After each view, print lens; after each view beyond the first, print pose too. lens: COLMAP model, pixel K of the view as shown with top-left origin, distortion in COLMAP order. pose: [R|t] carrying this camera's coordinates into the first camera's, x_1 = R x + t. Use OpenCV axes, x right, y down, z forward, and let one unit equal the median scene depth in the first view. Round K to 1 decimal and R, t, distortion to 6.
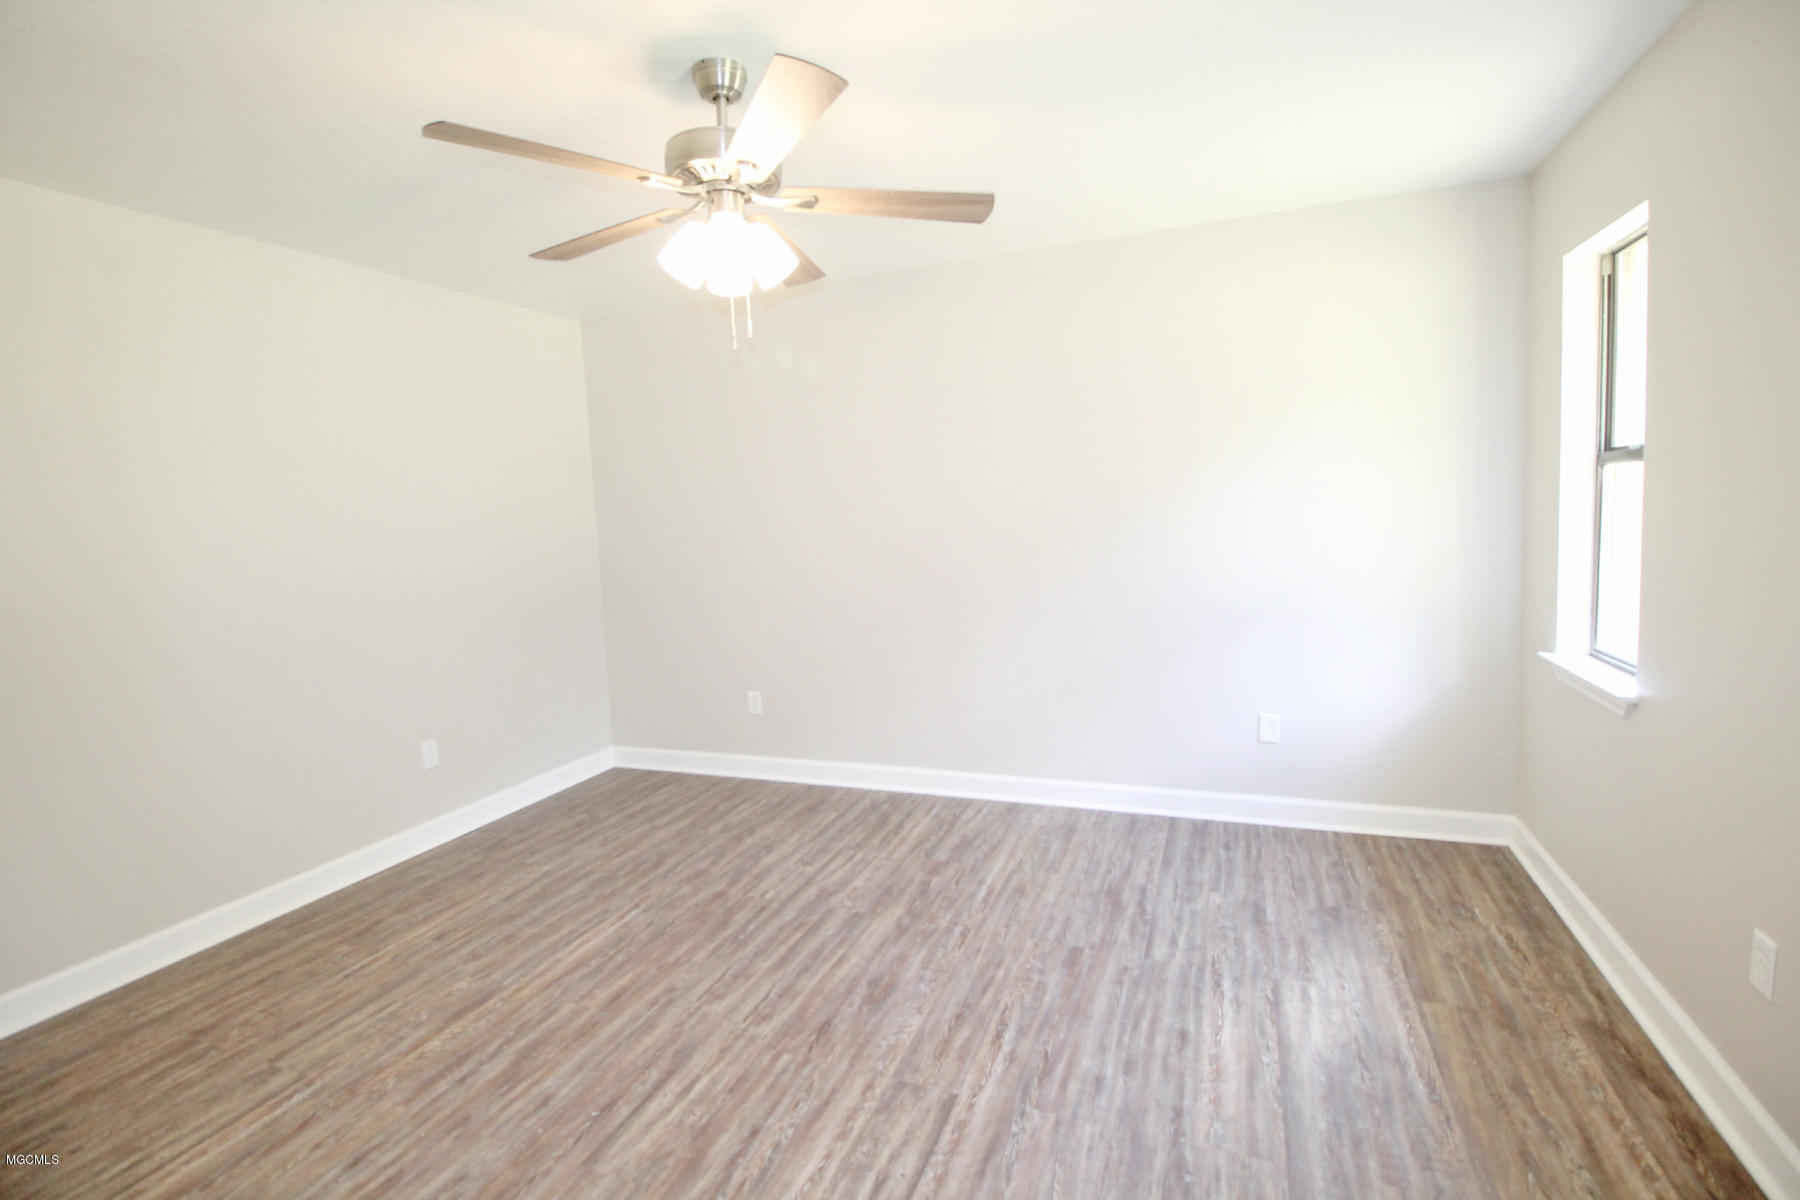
lens RADIAL K [[841.2, 0, 895.1], [0, 841.2, 584.1], [0, 0, 1]] dist [0.001654, -0.014536]
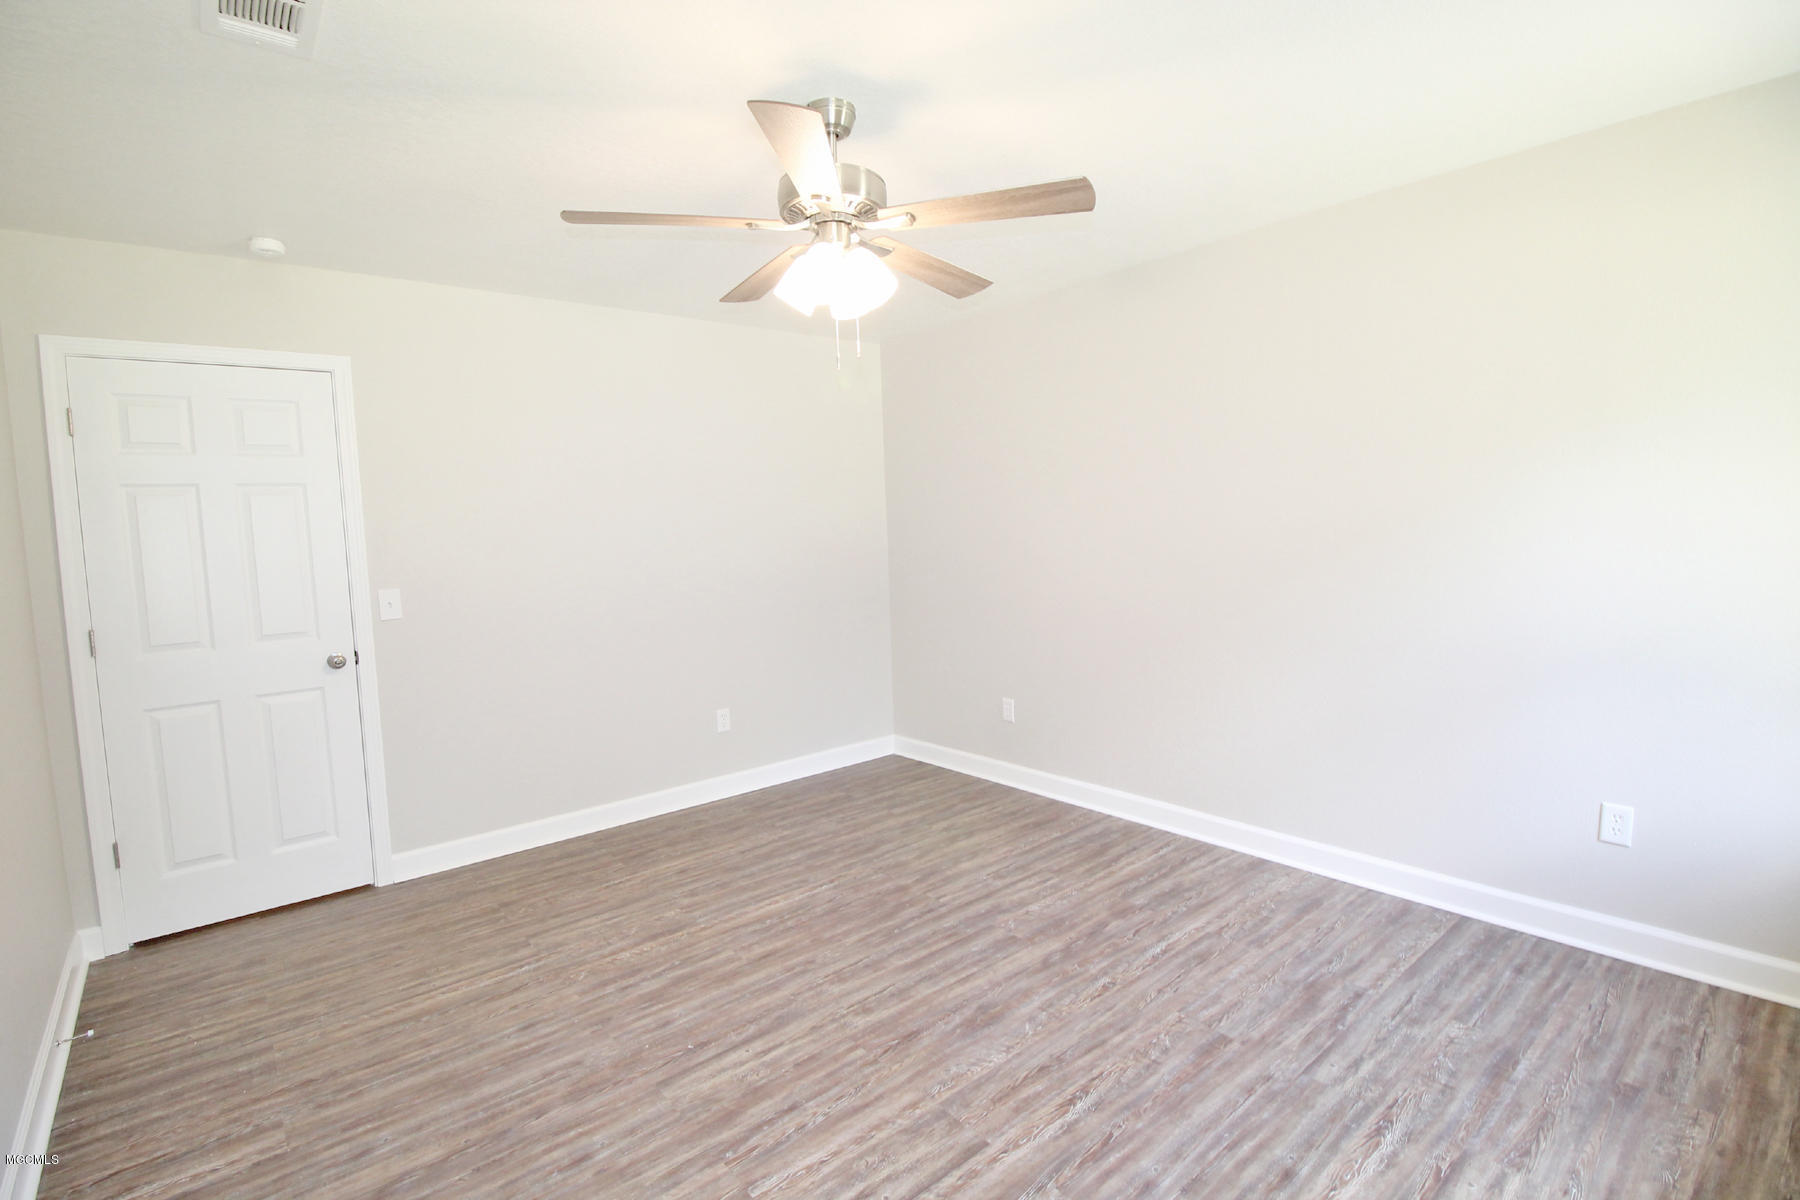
lens RADIAL K [[843.5, 0, 889.7], [0, 843.5, 587.2], [0, 0, 1]] dist [-0.002153, -0.011647]
pose [[0.877462, 0.046929, -0.477345, 0.338280], [-0.045772, 0.998853, 0.014062, -0.022294], [0.477458, 0.009510, 0.878603, 0.092991]]
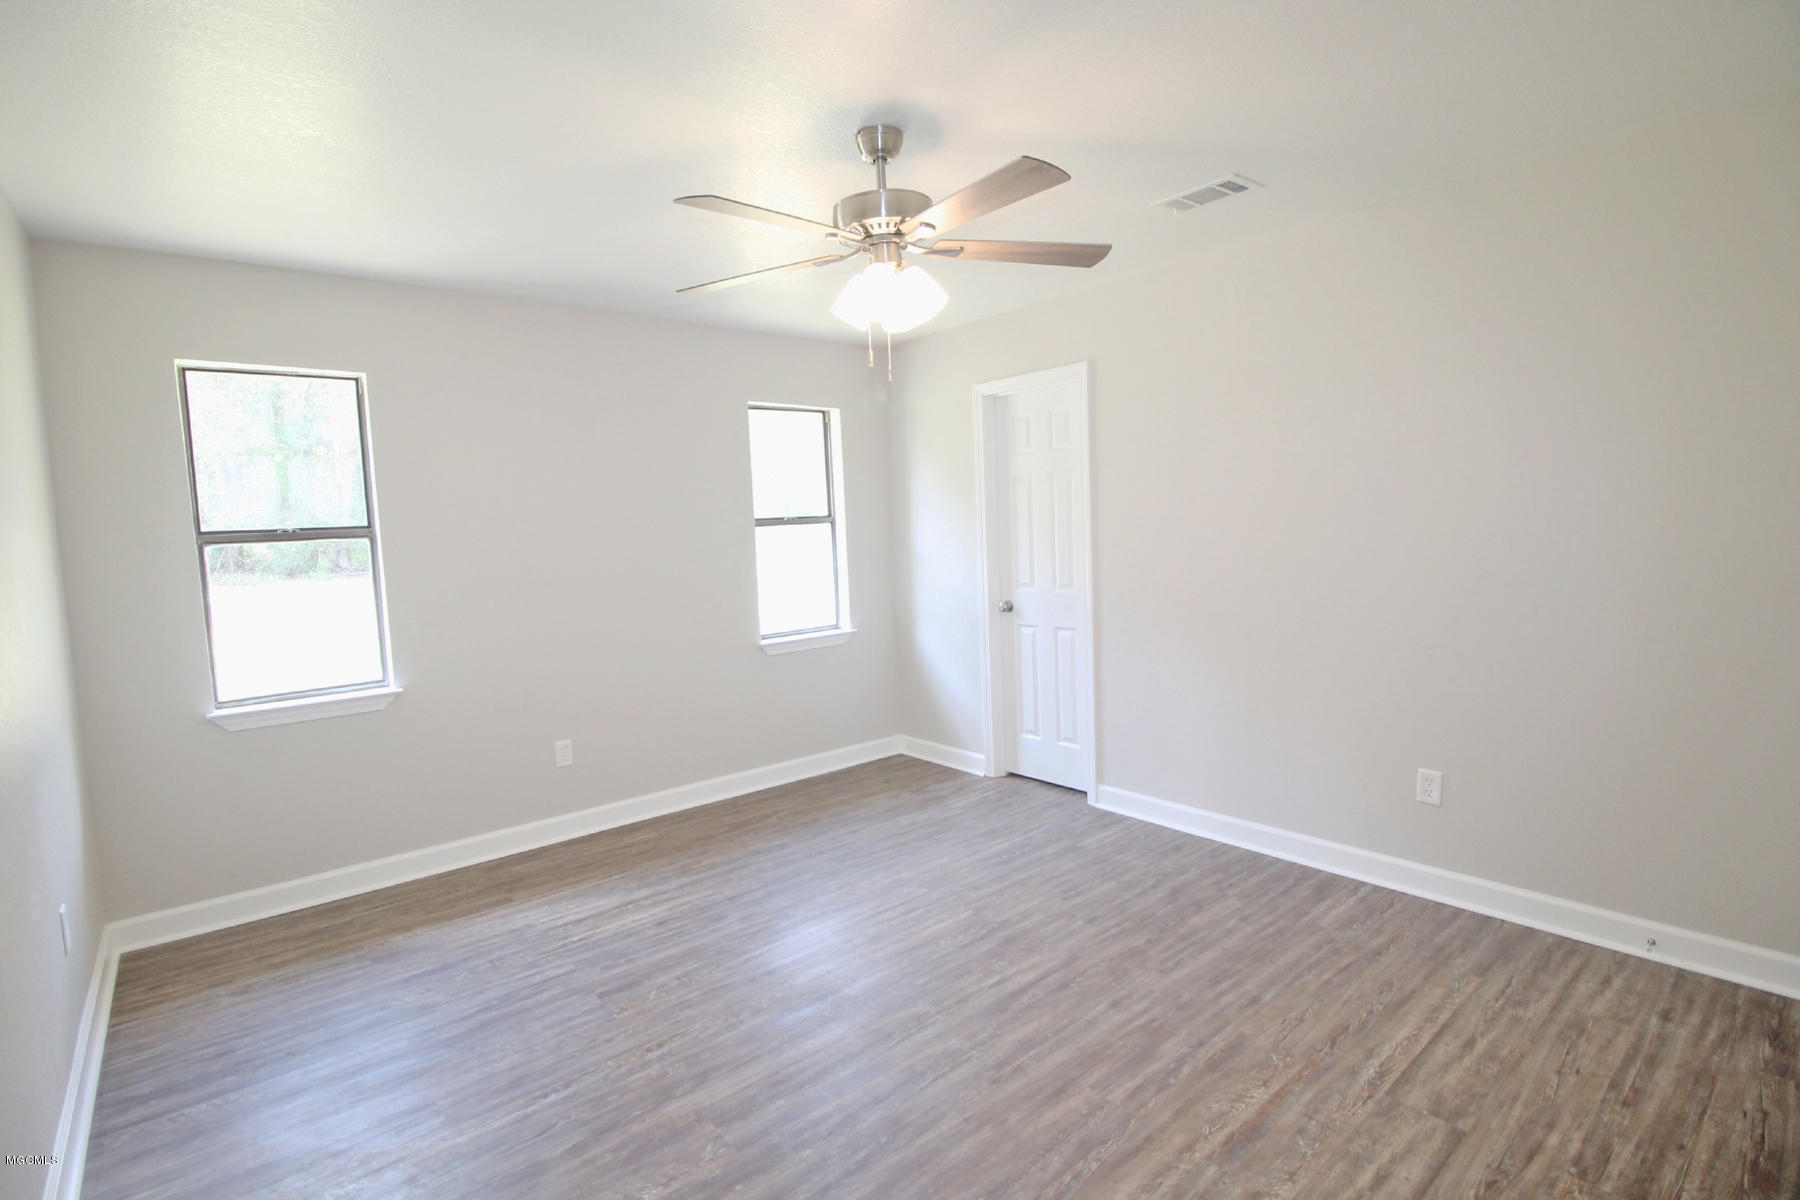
lens RADIAL K [[840.3, 0, 888.9], [0, 840.3, 585.0], [0, 0, 1]] dist [-0.001575, -0.009166]
pose [[-0.873484, 0.044327, 0.484831, -0.636712], [0.122845, 0.983691, 0.131383, -0.140486], [-0.471099, 0.174320, -0.864684, 1.786321]]
